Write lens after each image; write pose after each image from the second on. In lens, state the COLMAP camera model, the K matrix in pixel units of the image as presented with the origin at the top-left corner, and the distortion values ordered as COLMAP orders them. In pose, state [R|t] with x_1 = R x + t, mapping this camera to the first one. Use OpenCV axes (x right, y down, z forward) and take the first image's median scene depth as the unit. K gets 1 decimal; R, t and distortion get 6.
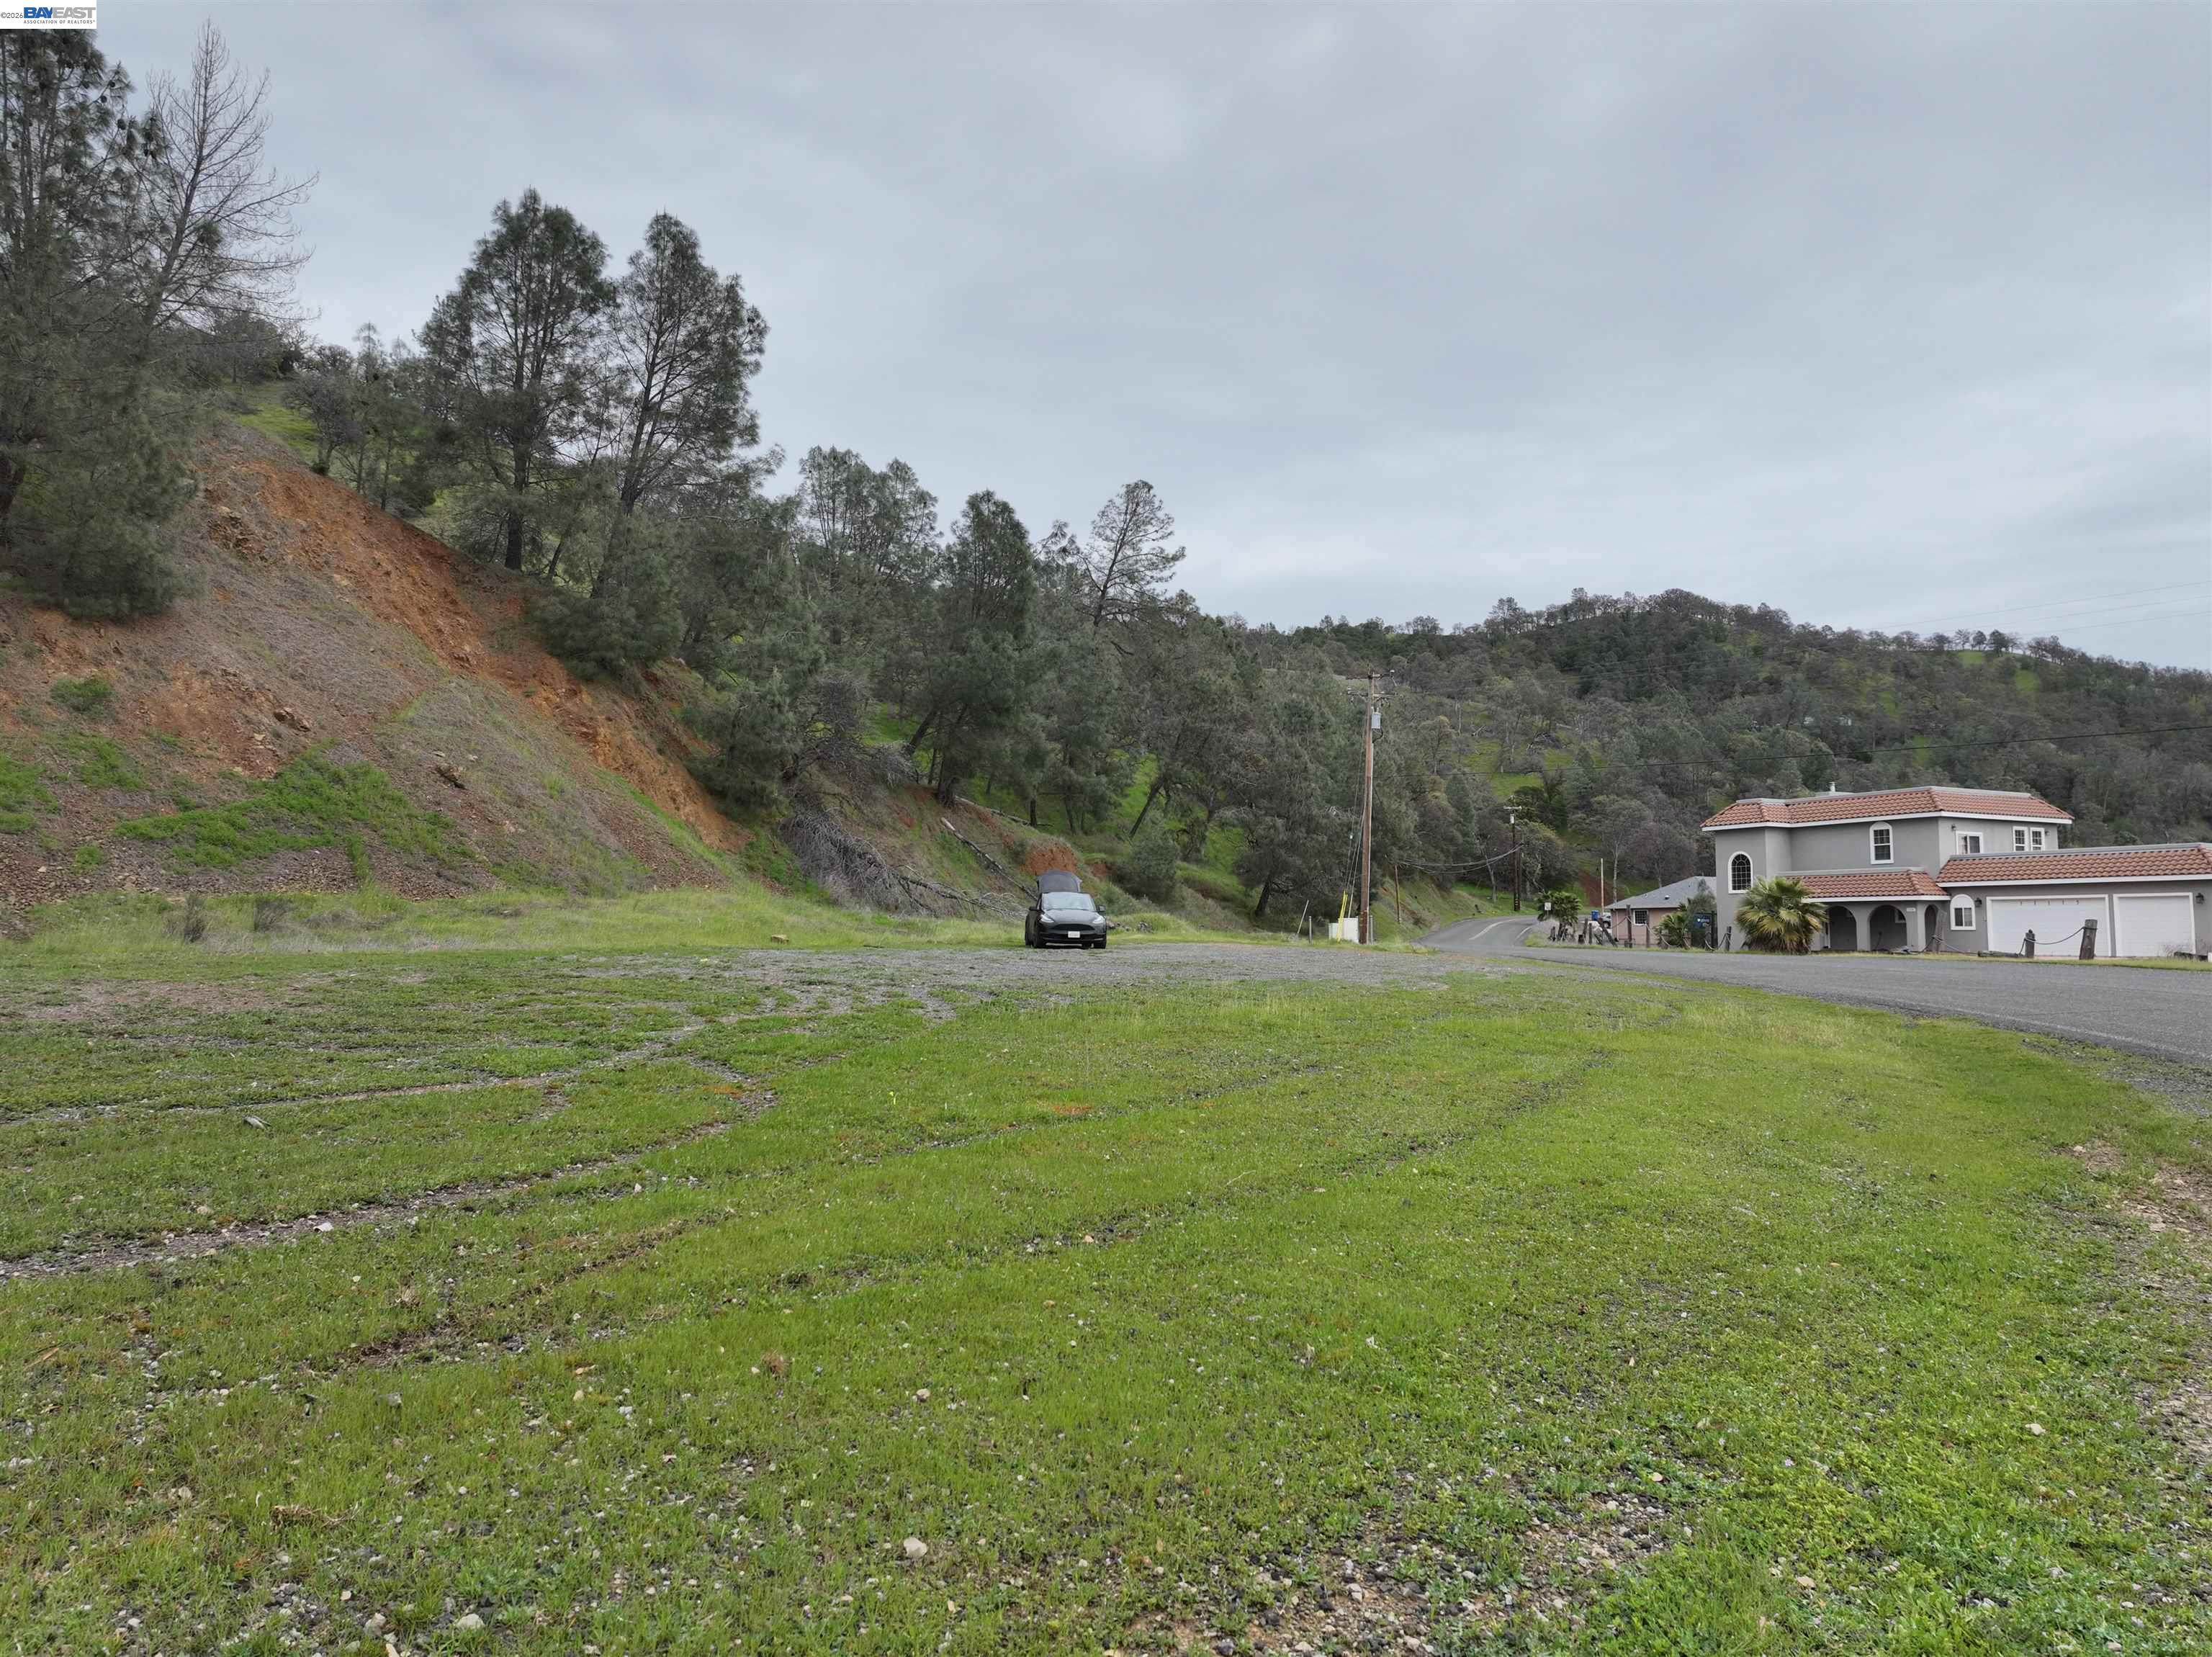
lens RADIAL K [[1559.0, 0, 1119.1], [0, 1559.0, 830.7], [0, 0, 1]] dist [0.004323, -0.007381]
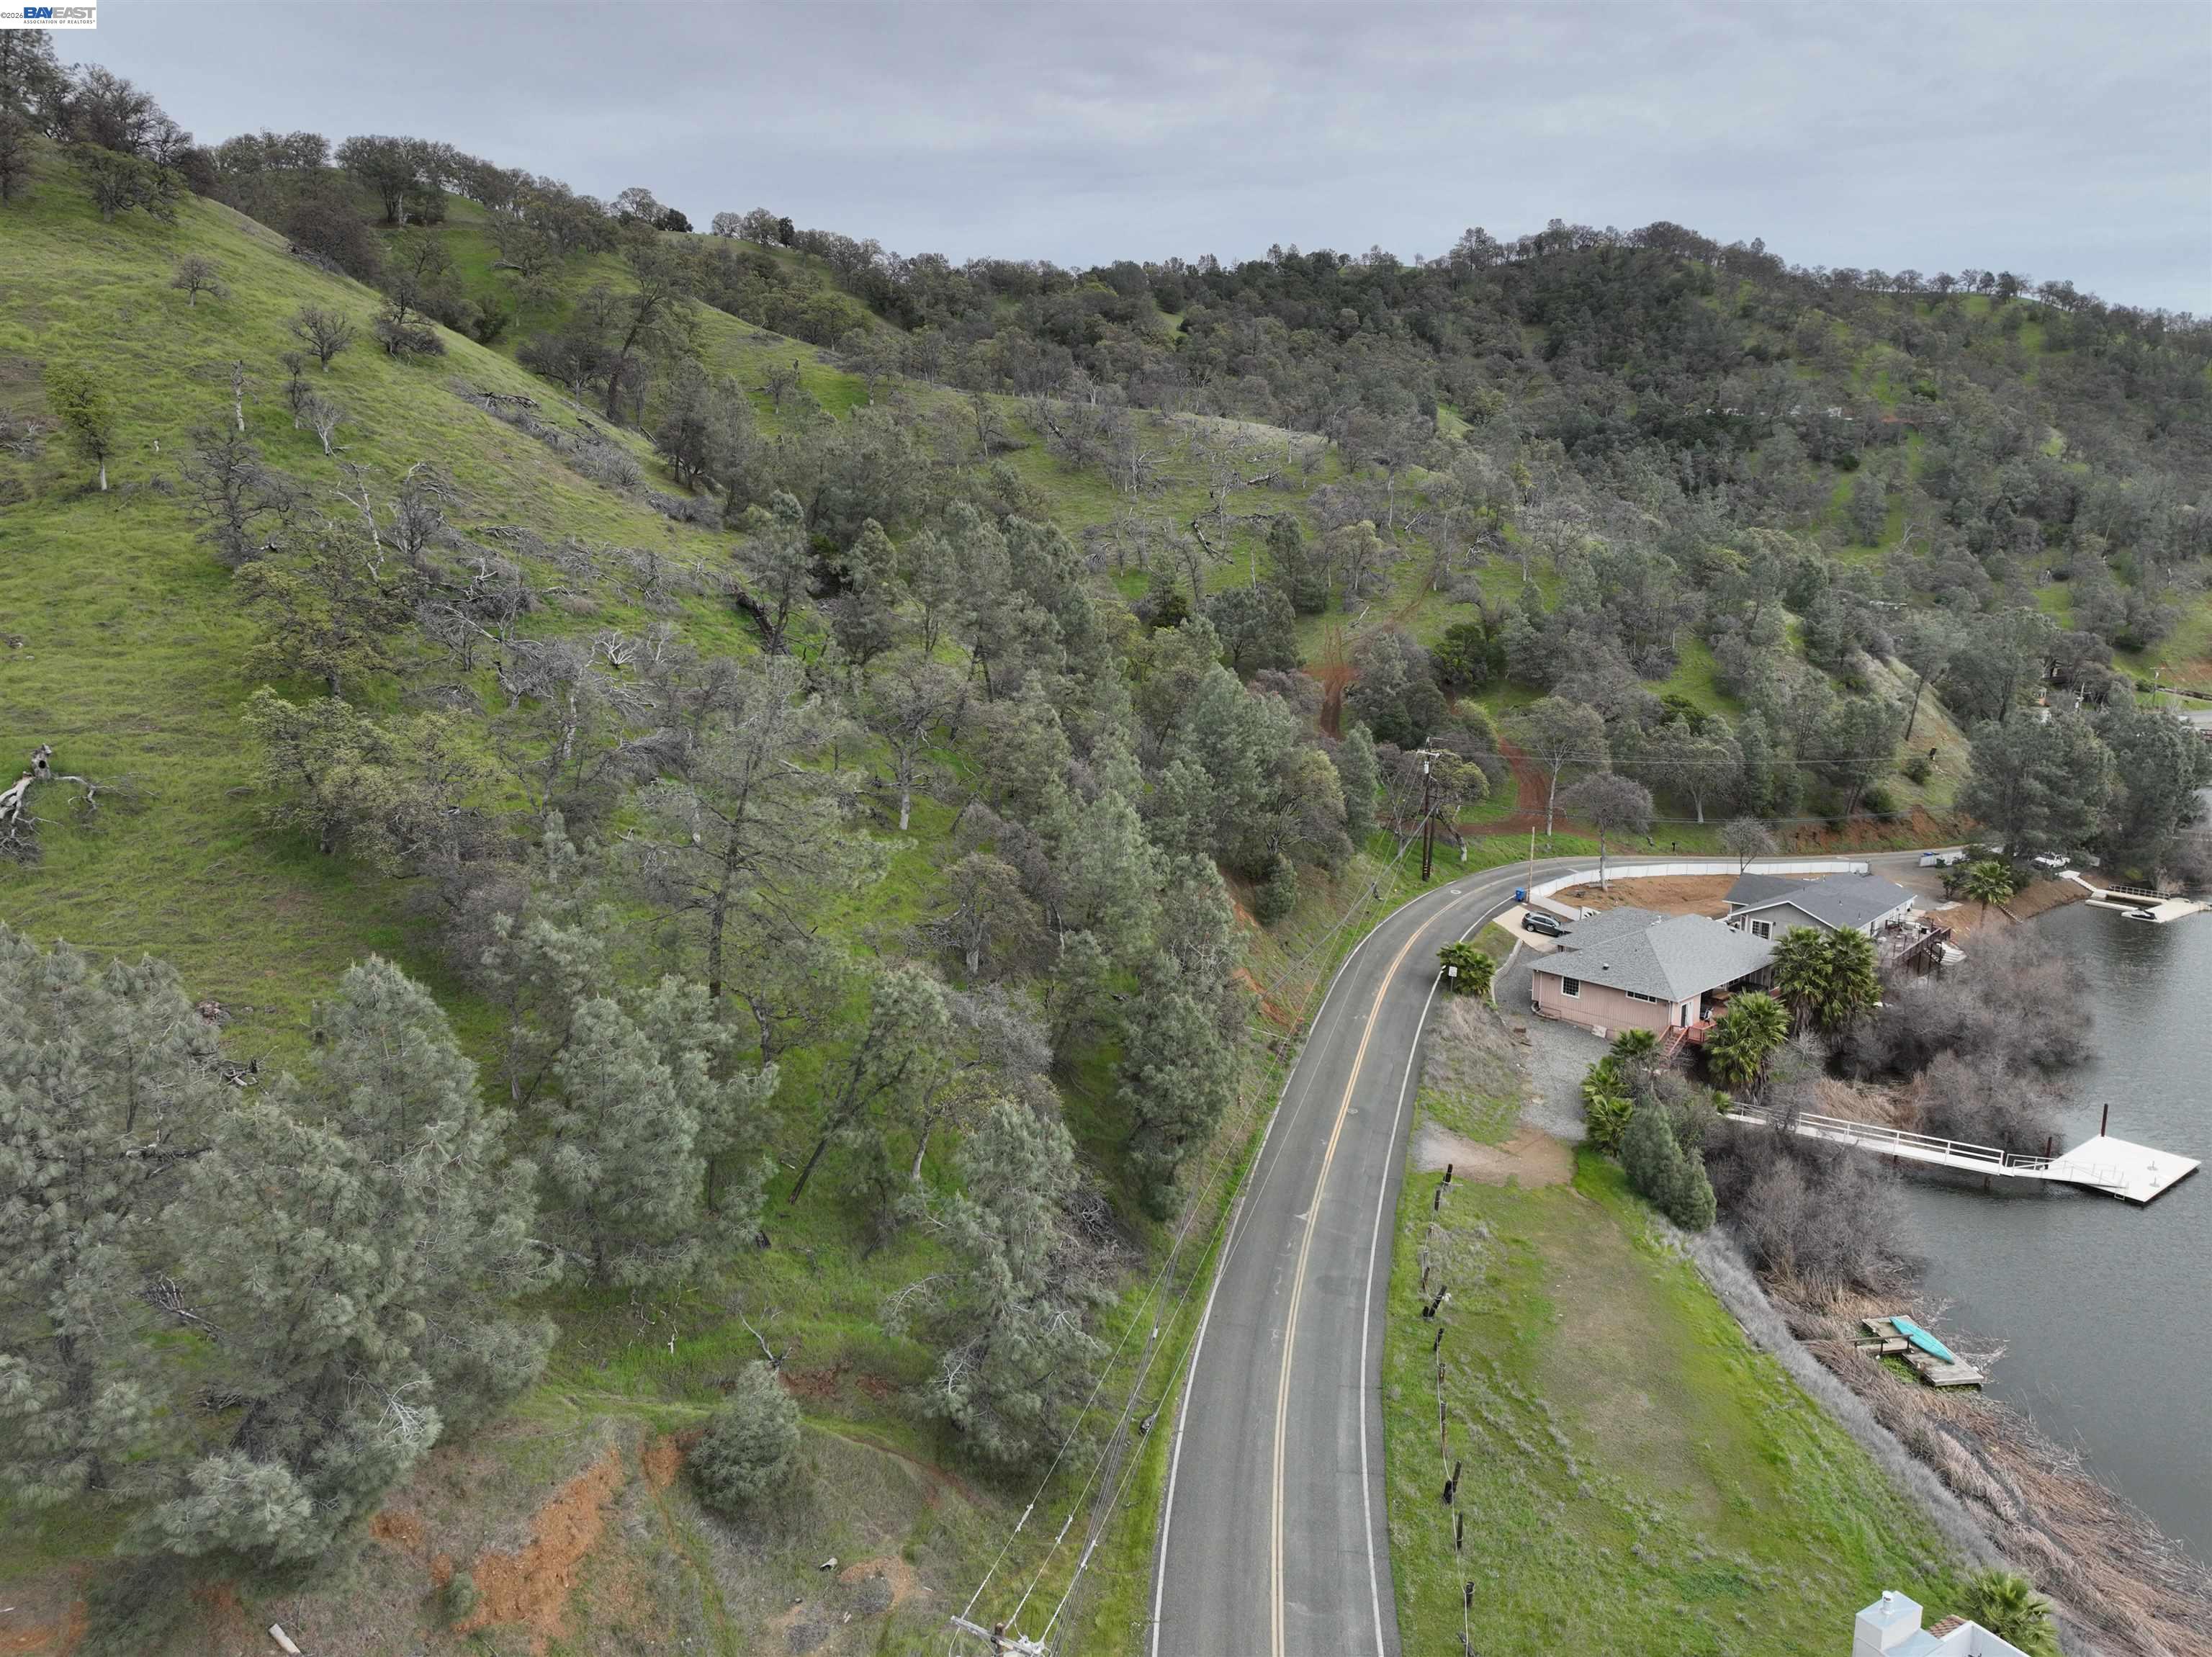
lens RADIAL K [[1559.0, 0, 1120.7], [0, 1559.0, 829.4], [0, 0, 1]] dist [0.004323, -0.007381]
pose [[0.999478, 0.001386, 0.032288, 0.157053], [-0.009610, 0.966627, 0.256009, -0.399669], [-0.030856, -0.256185, 0.966135, 0.508868]]
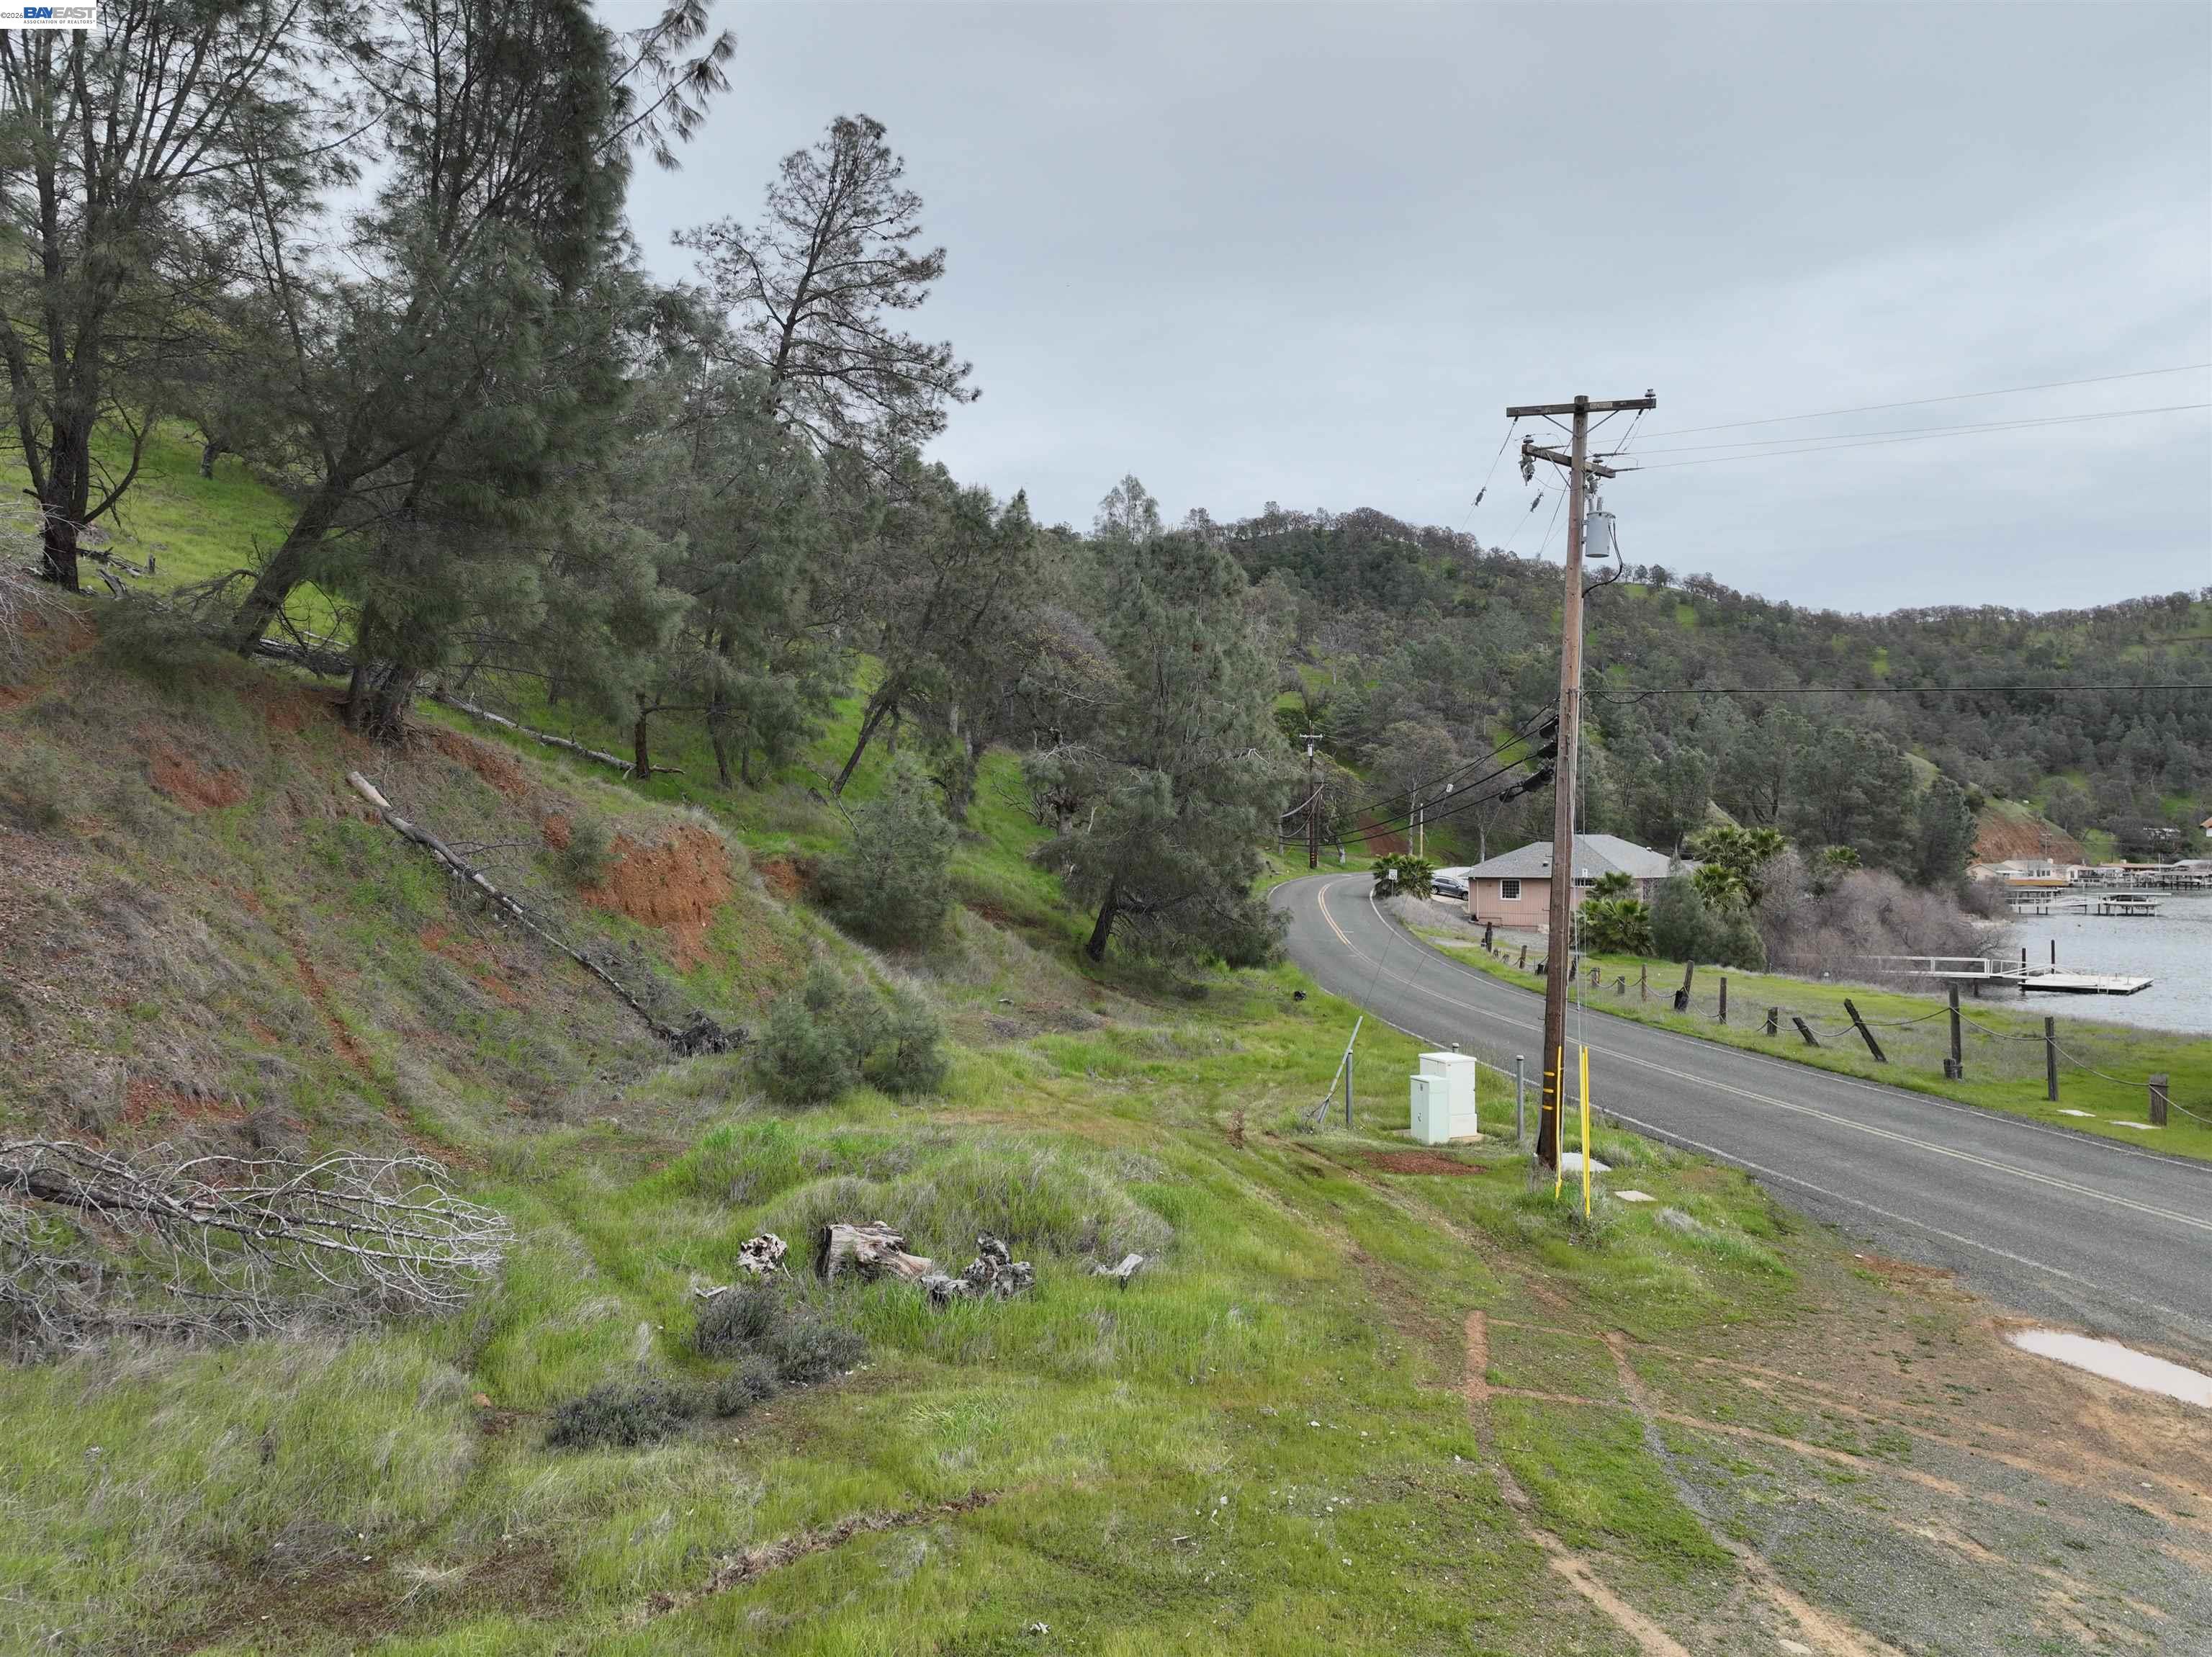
lens RADIAL K [[1559.0, 0, 1117.7], [0, 1559.0, 832.5], [0, 0, 1]] dist [0.004323, -0.007381]
pose [[0.977413, 0.007933, 0.211187, -0.014331], [-0.019994, 0.998284, 0.055037, -0.017043], [-0.210388, -0.058017, 0.975895, 0.573633]]
